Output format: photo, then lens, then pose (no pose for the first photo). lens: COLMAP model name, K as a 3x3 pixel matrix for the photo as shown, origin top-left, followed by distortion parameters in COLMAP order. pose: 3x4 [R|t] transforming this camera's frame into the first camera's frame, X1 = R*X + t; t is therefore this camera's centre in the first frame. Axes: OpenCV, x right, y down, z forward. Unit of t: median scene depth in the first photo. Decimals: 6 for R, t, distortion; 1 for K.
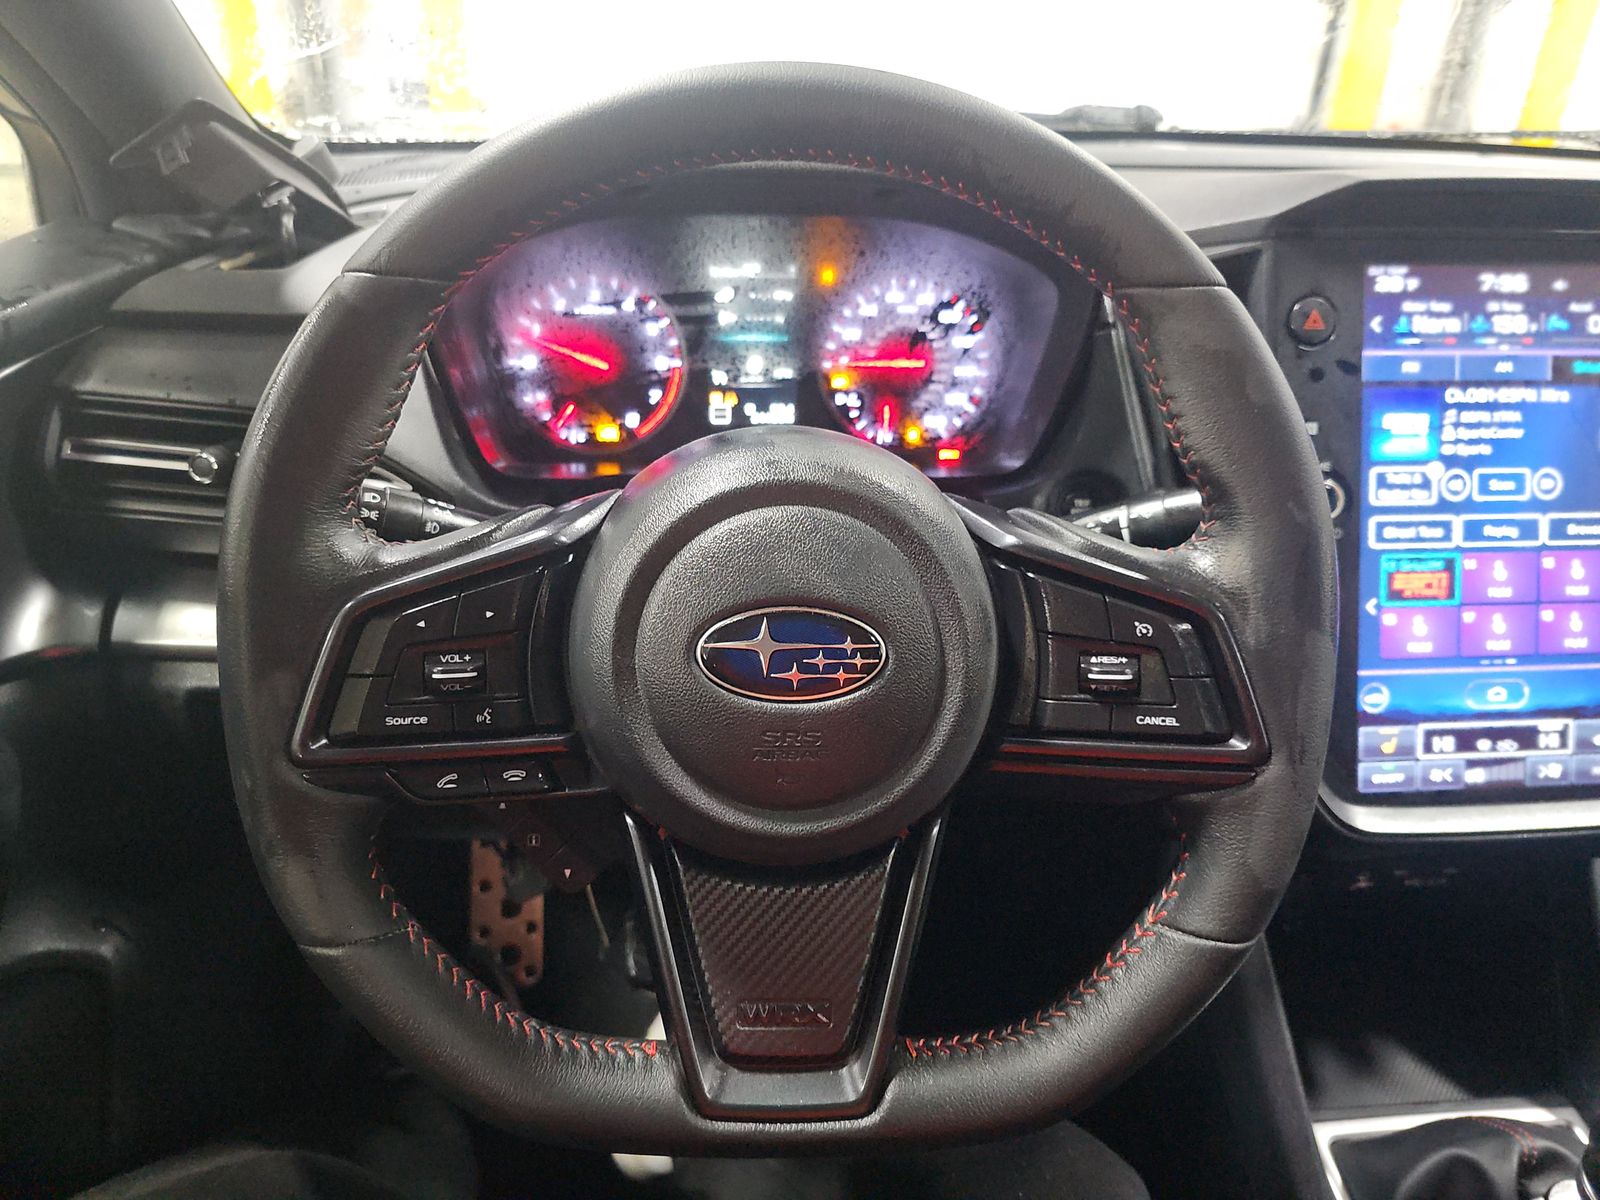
lens RADIAL K [[1051.4, 0, 775.4], [0, 1051.4, 571.8], [0, 0, 1]] dist [0.041272, -0.035370]
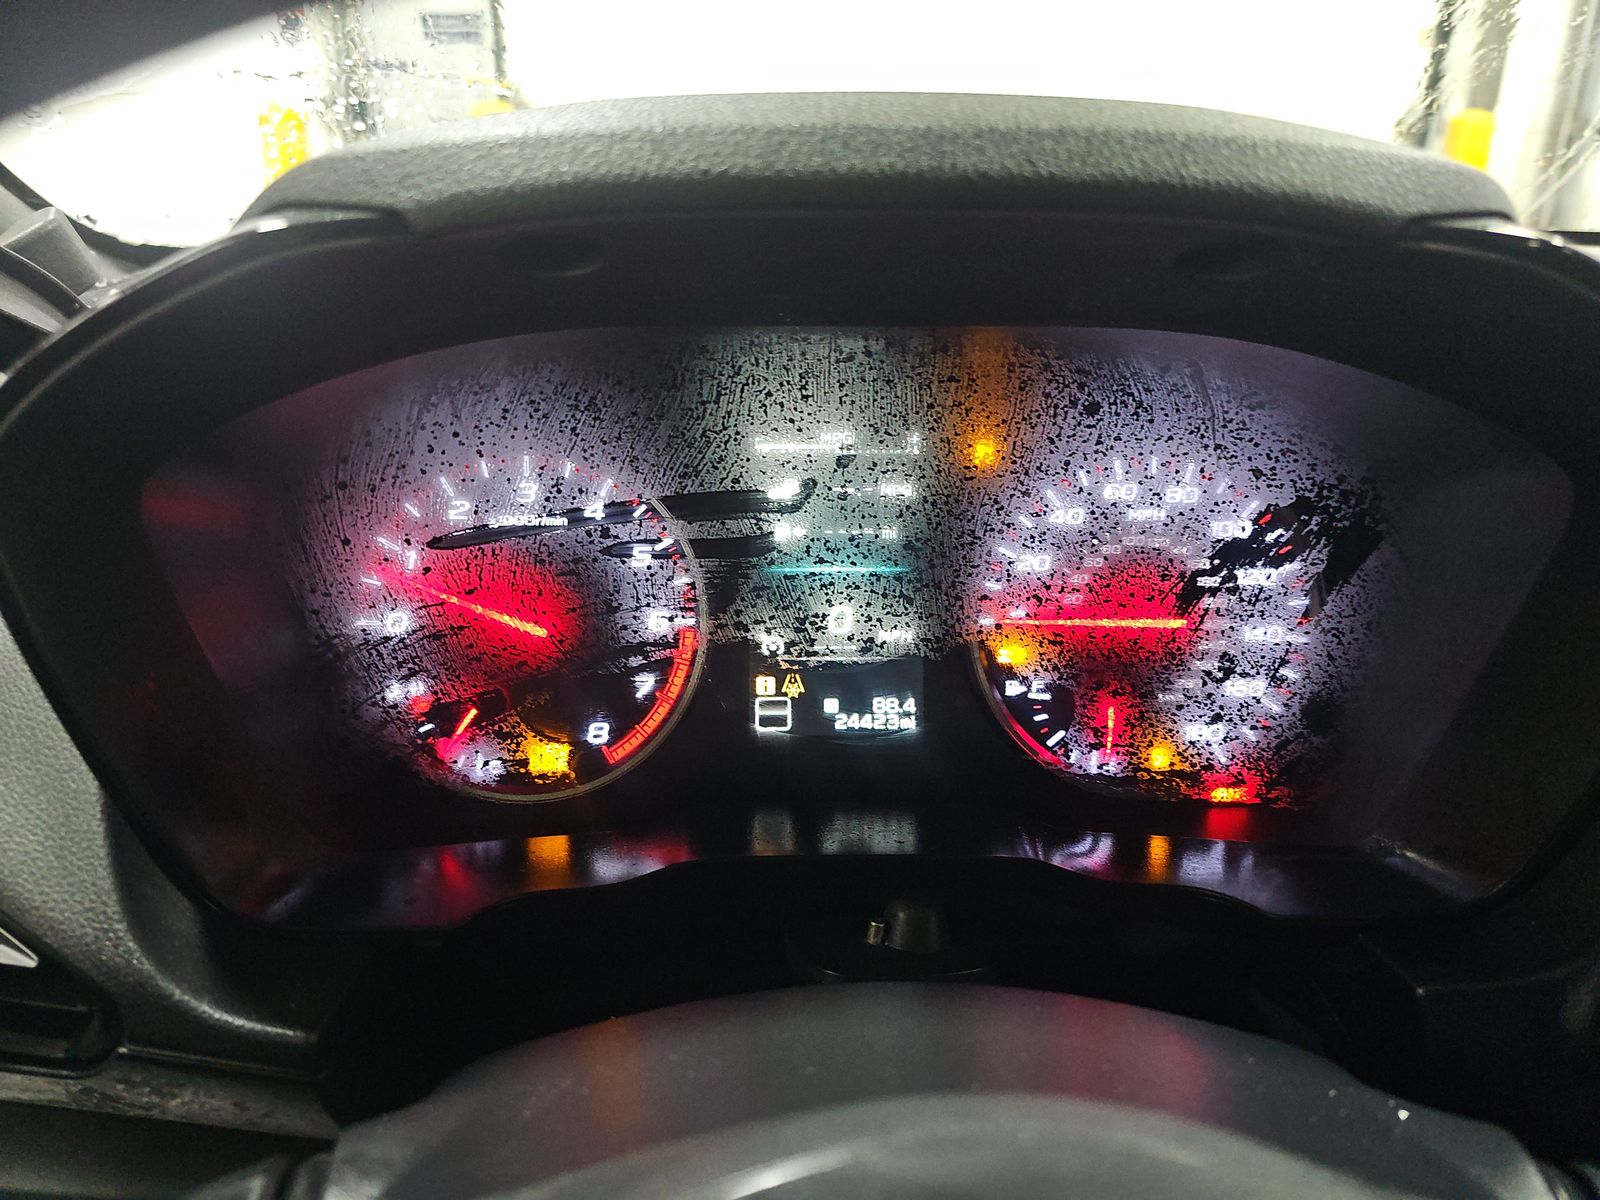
lens RADIAL K [[1051.4, 0, 794.3], [0, 1051.4, 594.6], [0, 0, 1]] dist [0.041272, -0.035370]
pose [[0.999536, -0.001390, -0.030430, -0.027198], [-0.002170, 0.993168, -0.116672, -0.152143], [0.030384, 0.116684, 0.992704, 0.499168]]
